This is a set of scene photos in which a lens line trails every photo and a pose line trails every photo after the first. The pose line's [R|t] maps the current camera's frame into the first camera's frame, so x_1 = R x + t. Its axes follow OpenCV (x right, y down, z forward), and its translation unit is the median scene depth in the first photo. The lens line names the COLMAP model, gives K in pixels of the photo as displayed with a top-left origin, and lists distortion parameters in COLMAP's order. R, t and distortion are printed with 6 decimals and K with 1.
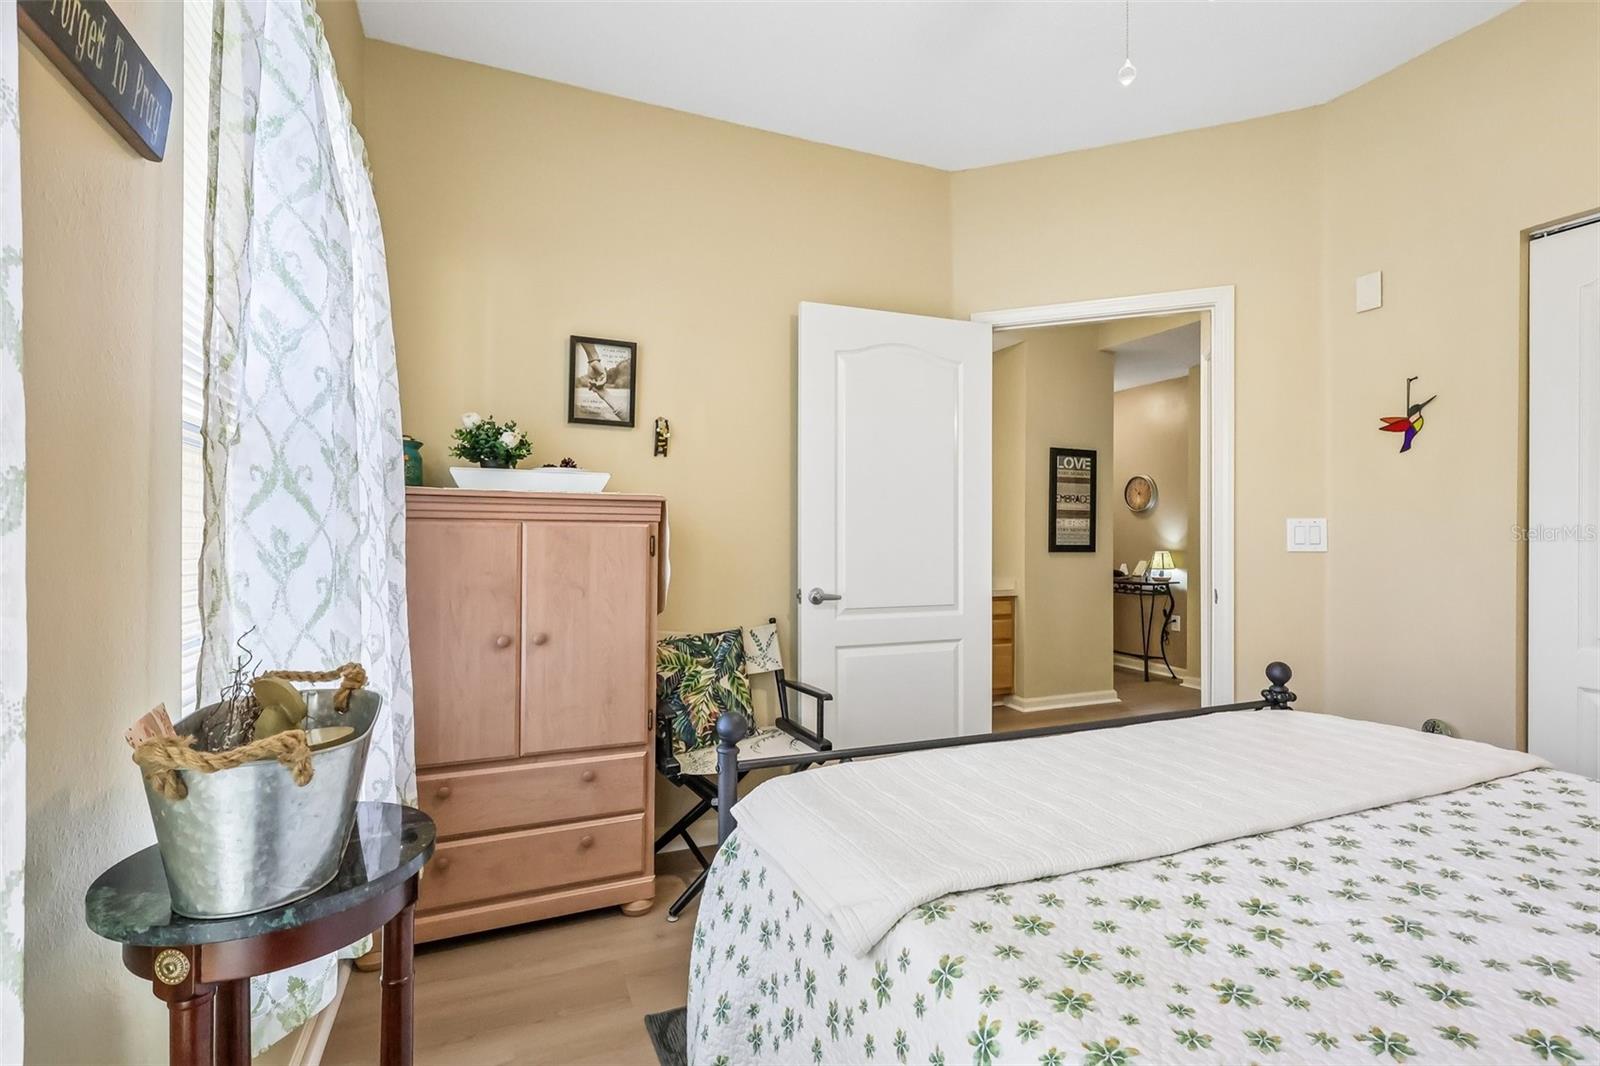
lens RADIAL K [[750.6, 0, 803.4], [0, 750.6, 536.3], [0, 0, 1]] dist [-0.002168, 0.001443]
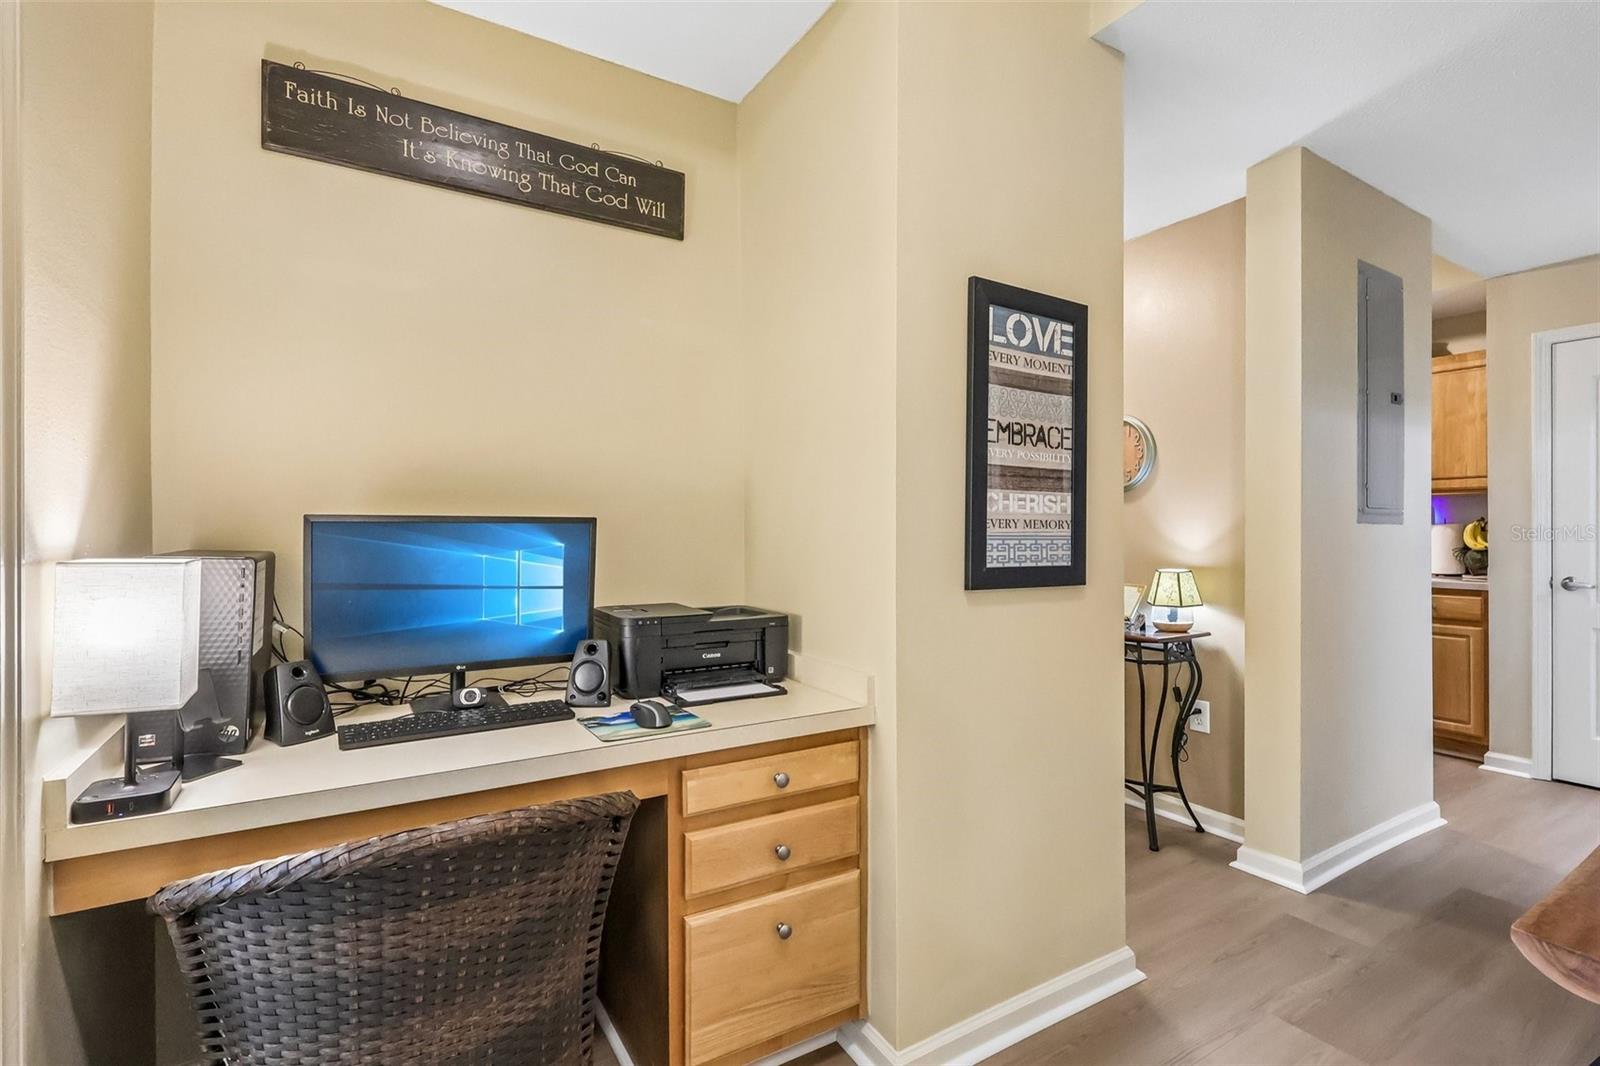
lens RADIAL K [[750.6, 0, 801.5], [0, 750.6, 531.2], [0, 0, 1]] dist [-0.002168, 0.001443]
pose [[0.988209, -0.001922, 0.153098, 0.198536], [0.002162, 0.999997, -0.001398, -0.004622], [-0.153095, 0.001713, 0.988210, 0.664884]]
